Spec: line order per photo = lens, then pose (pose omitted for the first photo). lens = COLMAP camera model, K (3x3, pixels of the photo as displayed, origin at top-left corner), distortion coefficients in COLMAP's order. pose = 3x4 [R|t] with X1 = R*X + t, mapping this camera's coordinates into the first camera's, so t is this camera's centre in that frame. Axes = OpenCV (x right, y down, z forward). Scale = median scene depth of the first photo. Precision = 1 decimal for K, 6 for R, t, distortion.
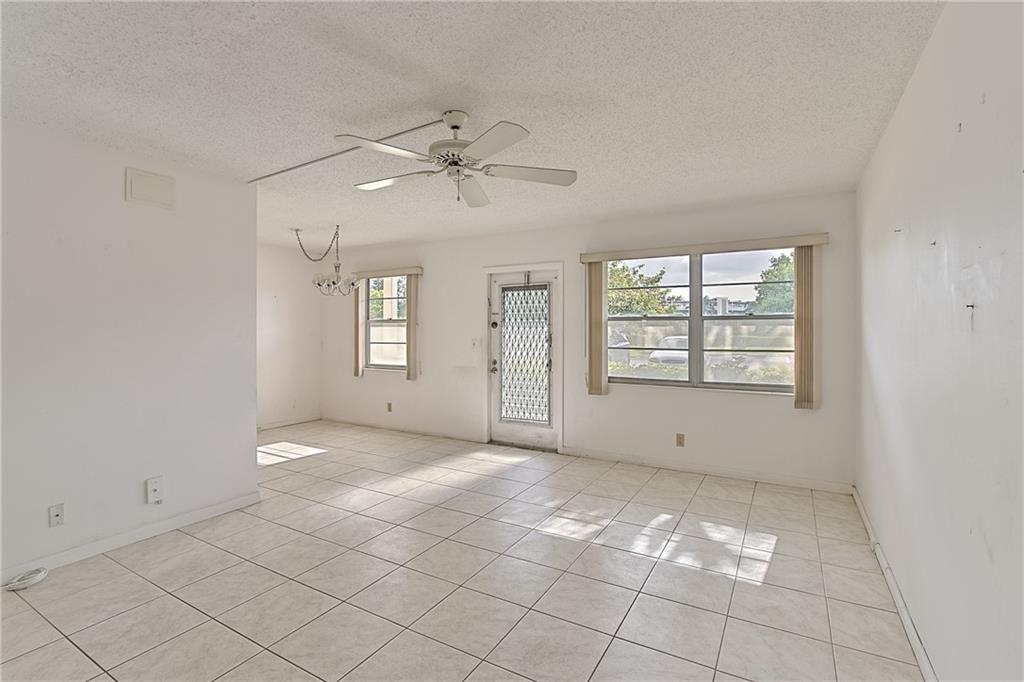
lens RADIAL K [[474.9, 0, 527.6], [0, 474.9, 332.9], [0, 0, 1]] dist [-0.019069, 0.003018]
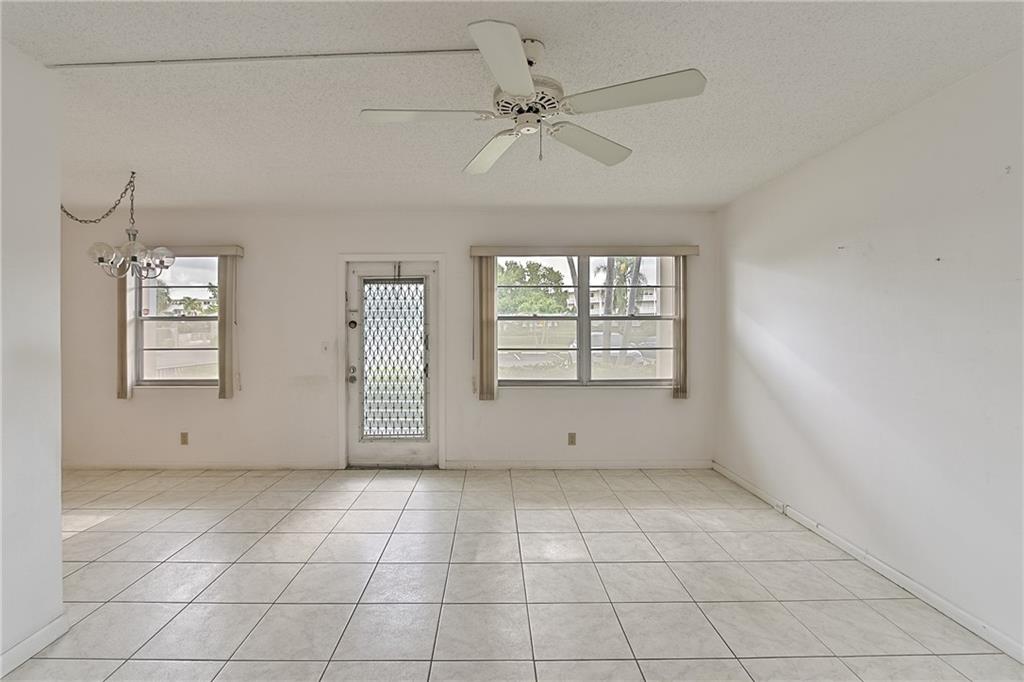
lens RADIAL K [[474.9, 0, 511.1], [0, 474.9, 334.6], [0, 0, 1]] dist [-0.019069, 0.003018]
pose [[0.868139, -0.005947, 0.496285, -0.250448], [0.005365, 0.999982, 0.002598, 0.000488], [-0.496292, 0.000407, 0.868156, 0.159296]]
